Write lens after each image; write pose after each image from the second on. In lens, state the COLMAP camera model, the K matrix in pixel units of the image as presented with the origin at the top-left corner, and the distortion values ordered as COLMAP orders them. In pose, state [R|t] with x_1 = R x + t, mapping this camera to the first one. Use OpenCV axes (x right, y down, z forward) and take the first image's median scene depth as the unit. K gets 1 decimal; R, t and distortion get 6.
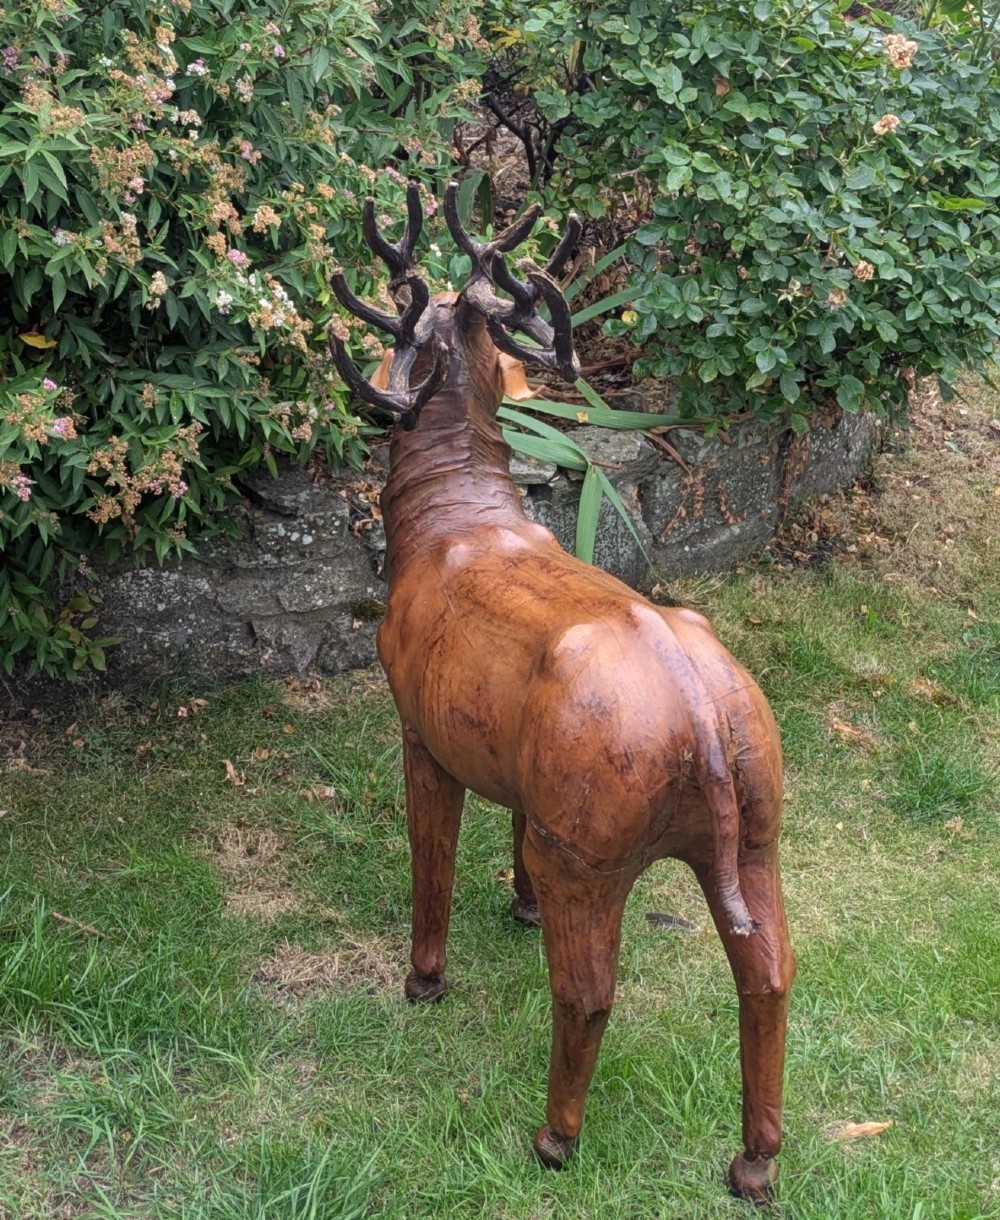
lens RADIAL K [[1994.7, 0, 547.9], [0, 1994.7, 509.4], [0, 0, 1]] dist [0.178377, -0.971228]
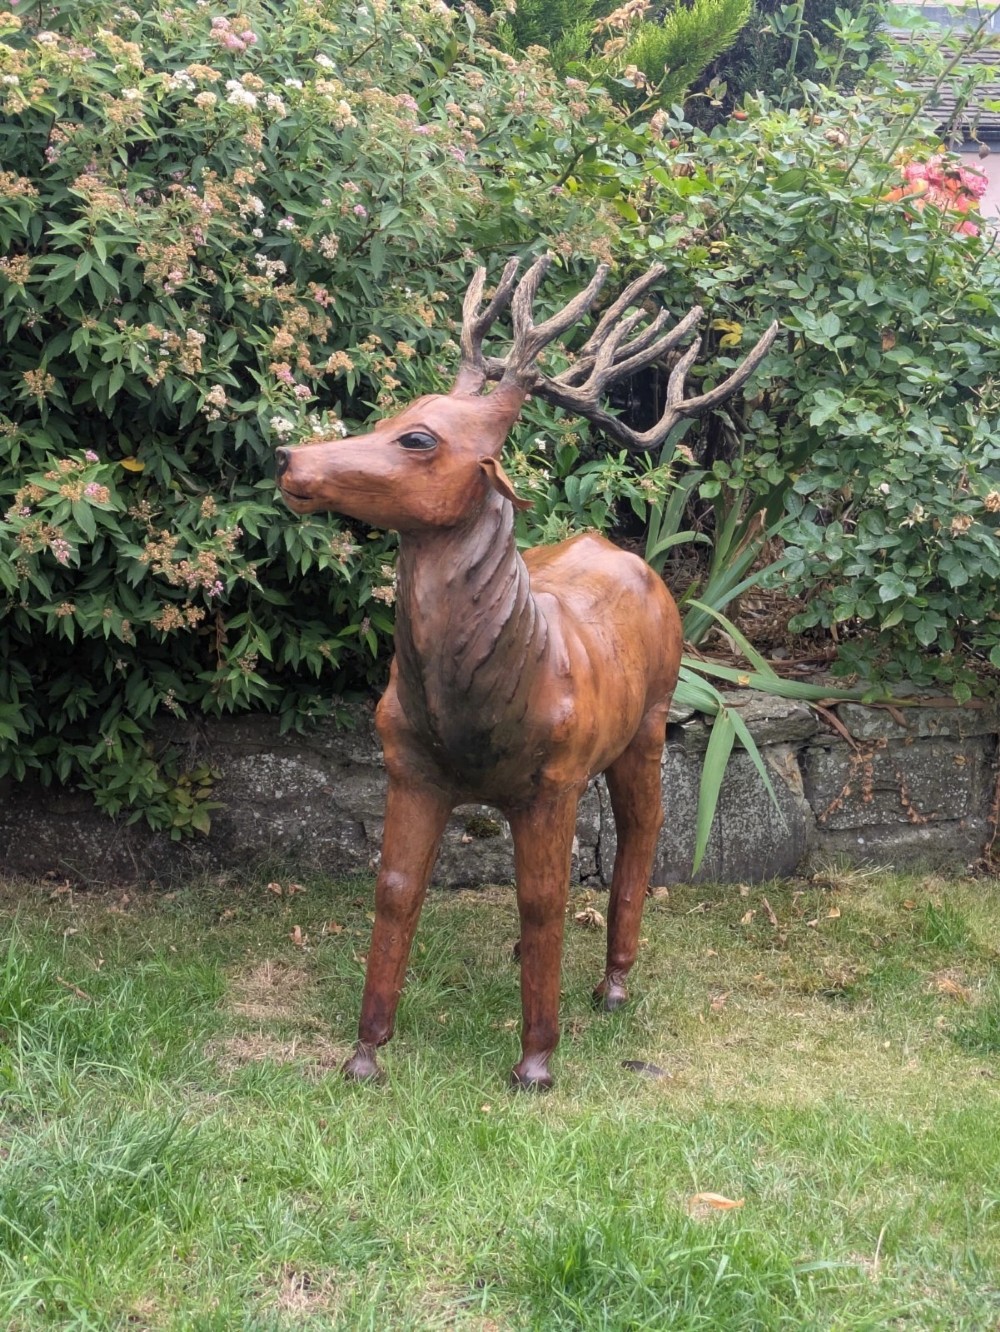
lens RADIAL K [[2187.9, 0, 503.7], [0, 2187.9, 699.9], [0, 0, 1]] dist [0.105577, -0.203125]
pose [[0.945558, 0.051771, -0.321309, 0.274523], [-0.124233, 0.969923, -0.209320, 0.220734], [0.300809, 0.237841, 0.923551, -0.022105]]
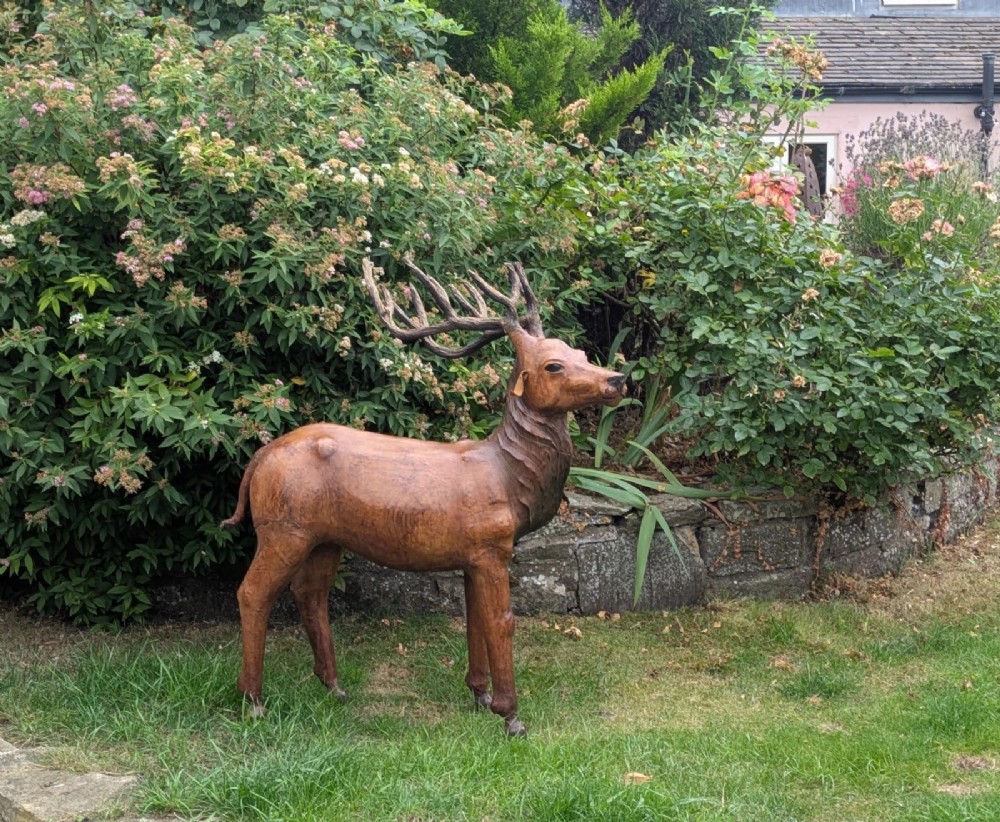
lens RADIAL K [[1635.0, 0, 574.1], [0, 1635.0, 432.3], [0, 0, 1]] dist [0.178377, -0.971228]
pose [[0.955628, 0.008269, -0.294460, 0.375206], [-0.085139, 0.964698, -0.249219, 0.273038], [0.282004, 0.263230, 0.922596, -0.291716]]
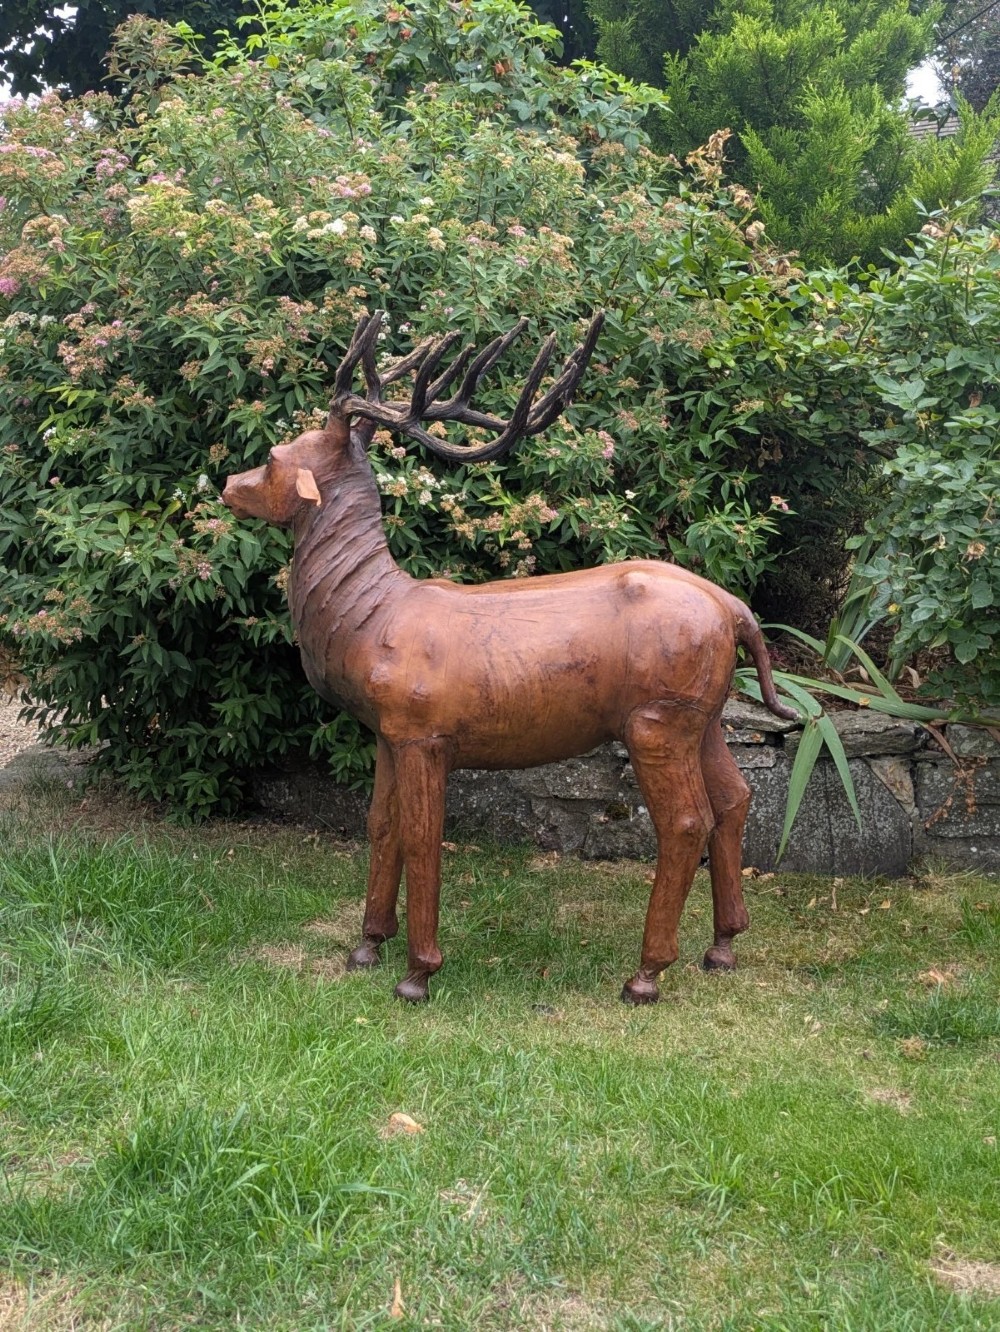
lens RADIAL K [[1450.4, 0, 518.7], [0, 1450.4, 662.2], [0, 0, 1]] dist [0.043999, -0.013090]
pose [[0.690450, 0.036560, -0.722456, 0.521633], [-0.253118, 0.947796, -0.193941, 0.155585], [0.677650, 0.316774, 0.663660, 0.343465]]
